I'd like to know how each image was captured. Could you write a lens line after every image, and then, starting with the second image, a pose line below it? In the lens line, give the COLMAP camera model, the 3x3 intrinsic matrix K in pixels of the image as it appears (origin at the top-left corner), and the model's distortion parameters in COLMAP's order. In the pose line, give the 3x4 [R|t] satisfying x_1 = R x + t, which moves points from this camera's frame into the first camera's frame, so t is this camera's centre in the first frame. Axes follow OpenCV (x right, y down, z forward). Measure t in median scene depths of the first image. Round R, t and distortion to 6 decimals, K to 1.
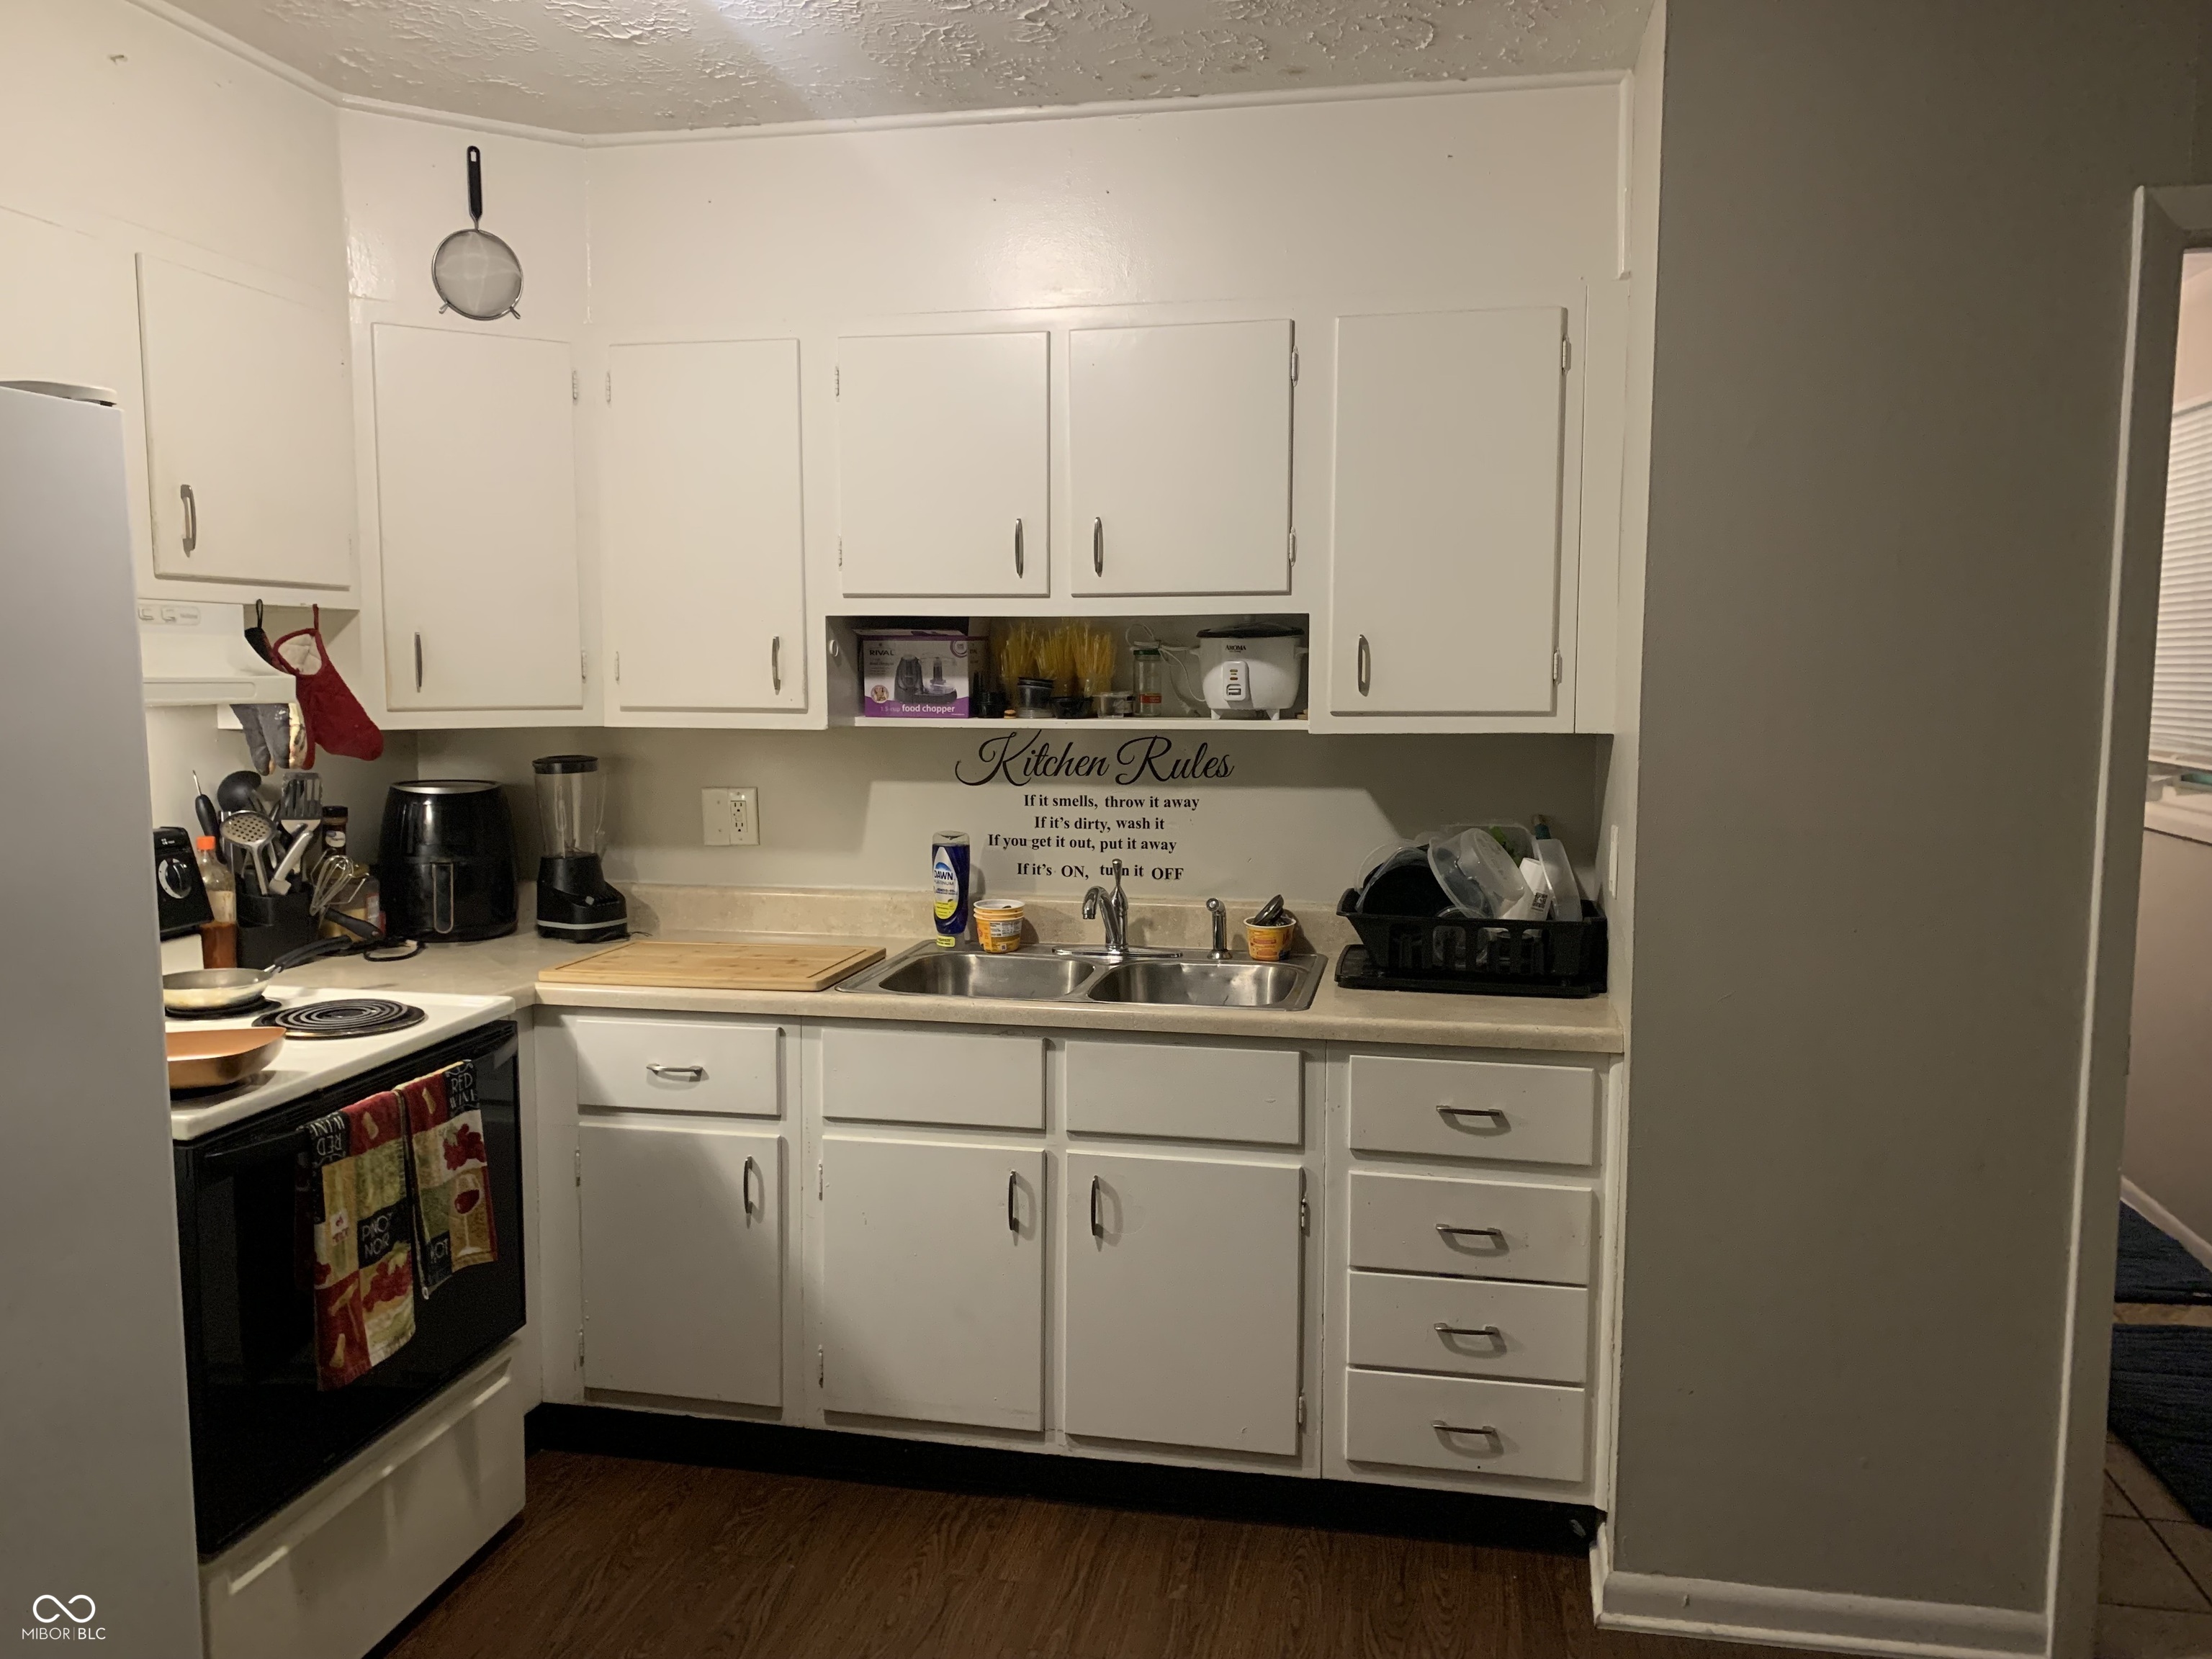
lens RADIAL K [[1679.6, 0, 1094.6], [0, 1679.6, 820.2], [0, 0, 1]] dist [0.118592, -0.288384]
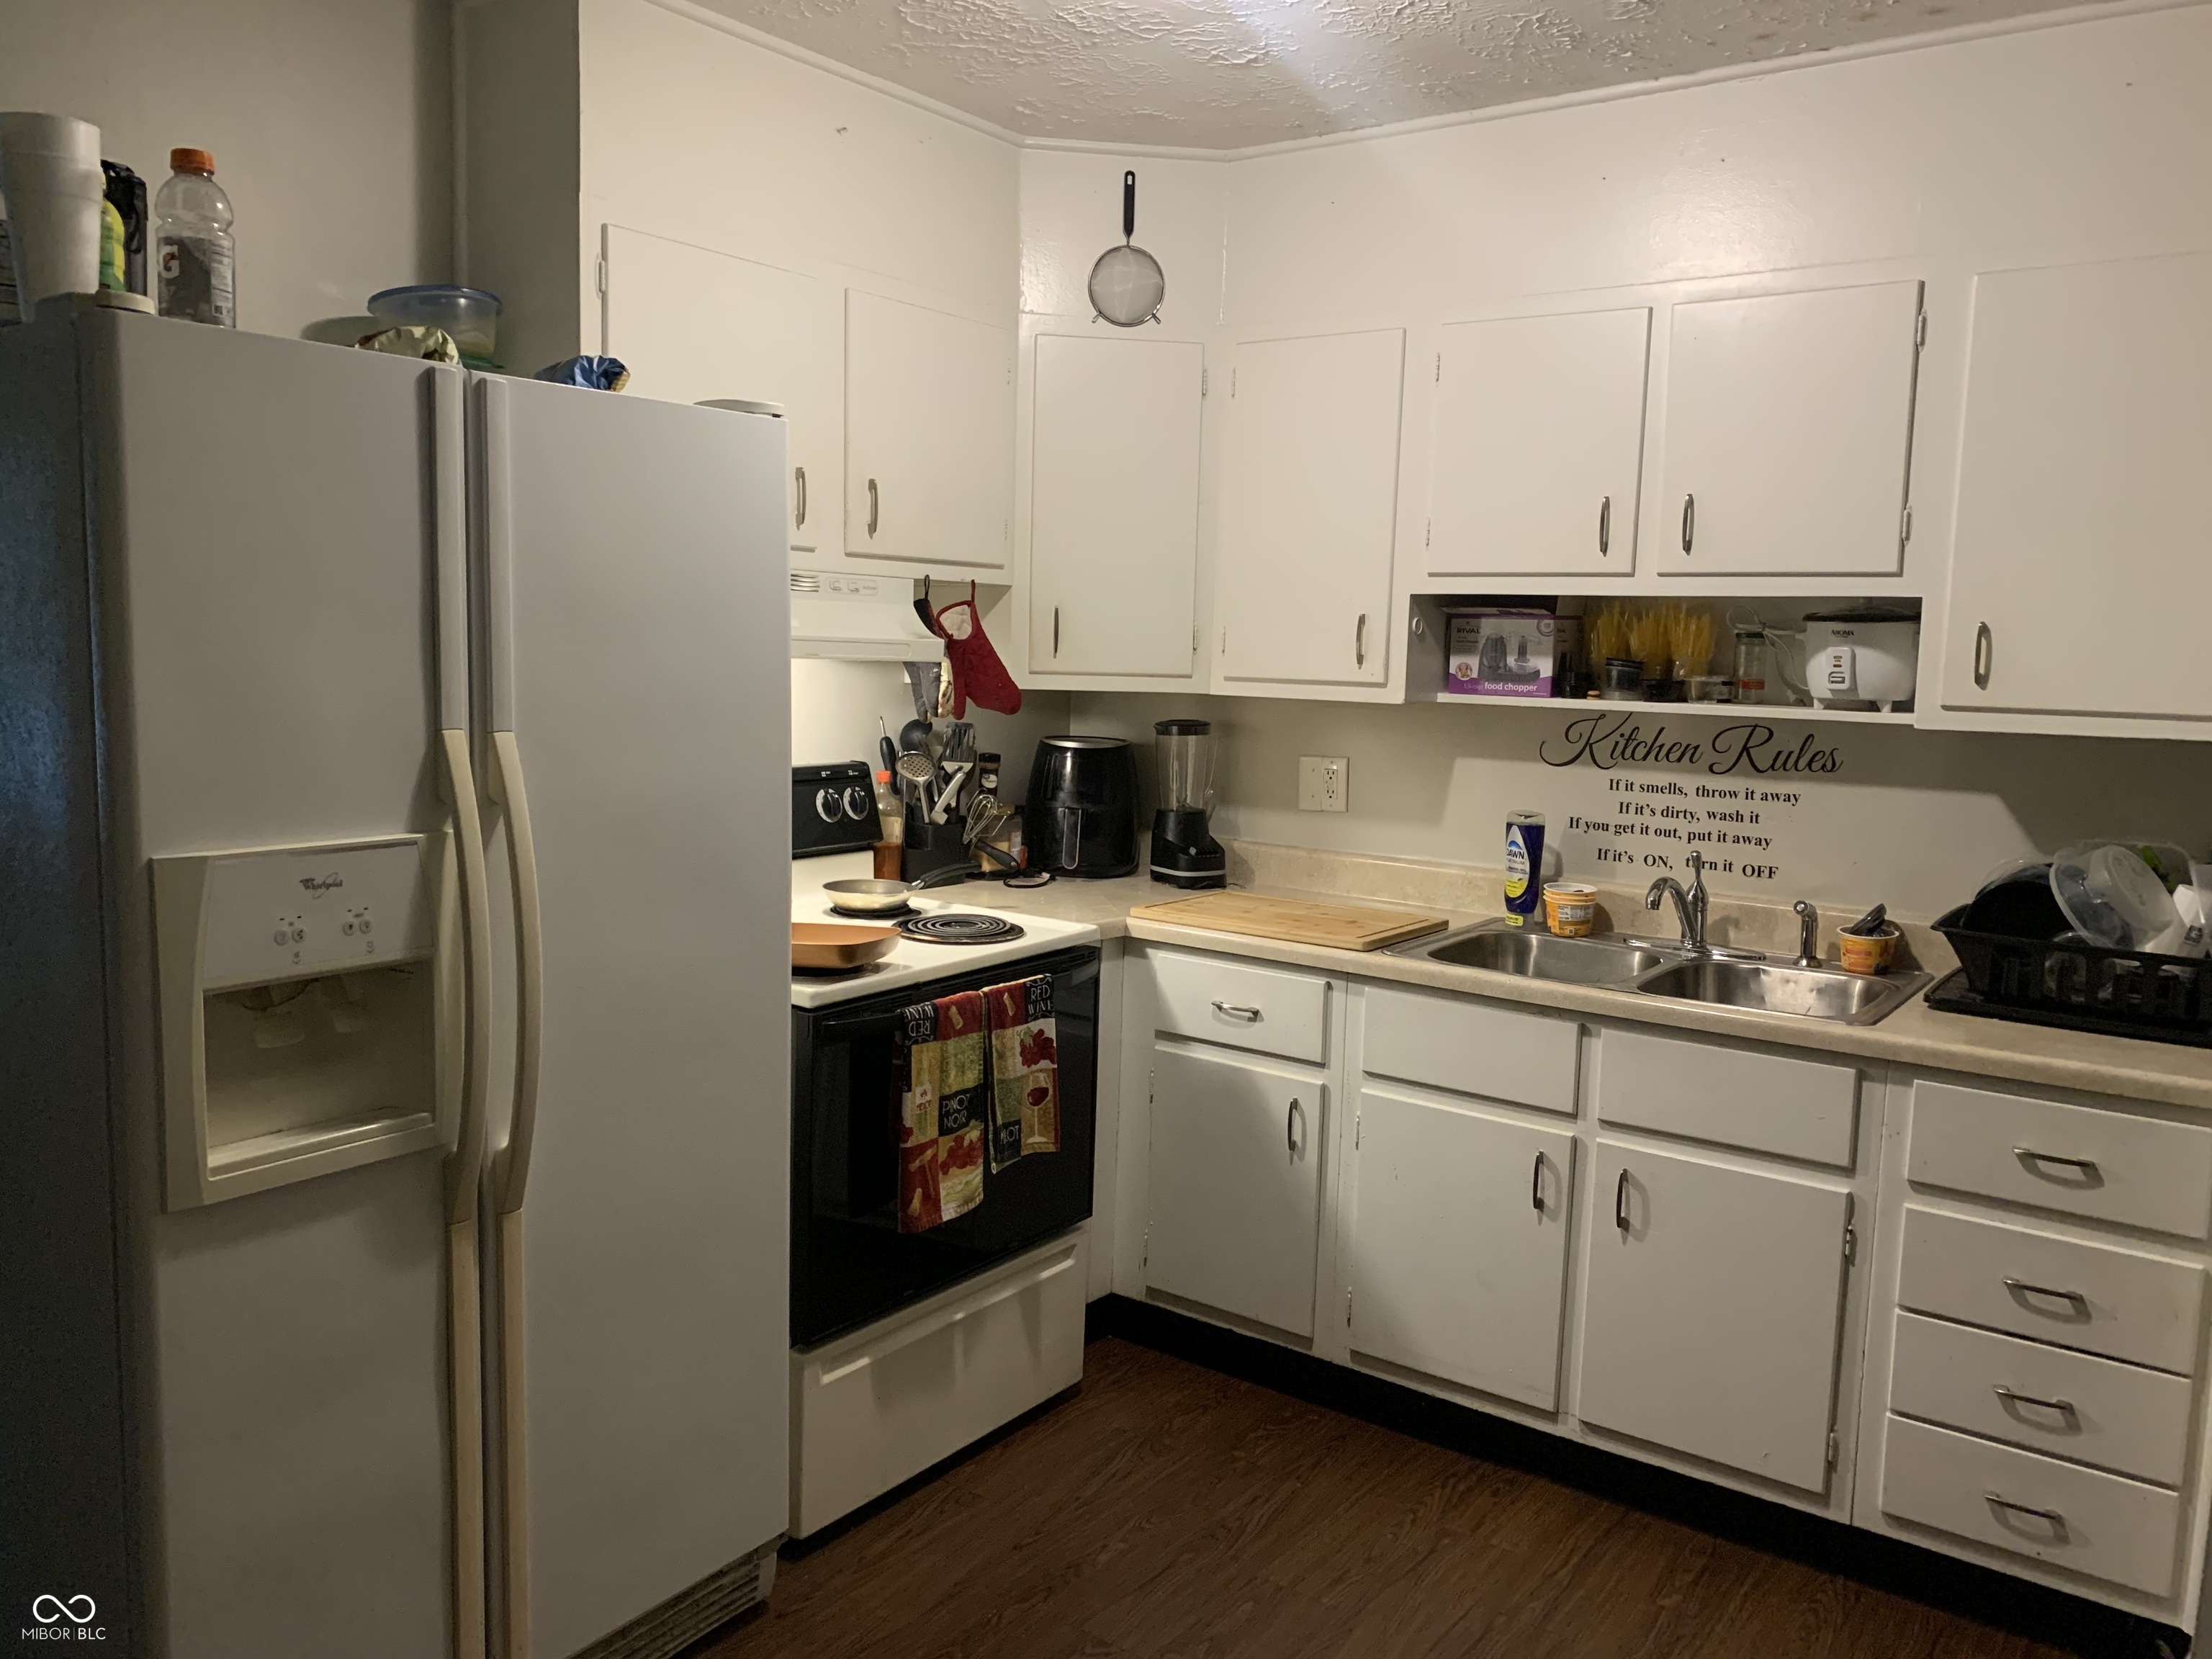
lens RADIAL K [[1679.6, 0, 1094.6], [0, 1679.6, 820.2], [0, 0, 1]] dist [0.118592, -0.288384]
pose [[0.903934, 0.070368, -0.421844, 0.116382], [-0.066099, 0.997506, 0.024757, 0.004773], [0.422534, 0.005505, 0.906331, -0.022370]]
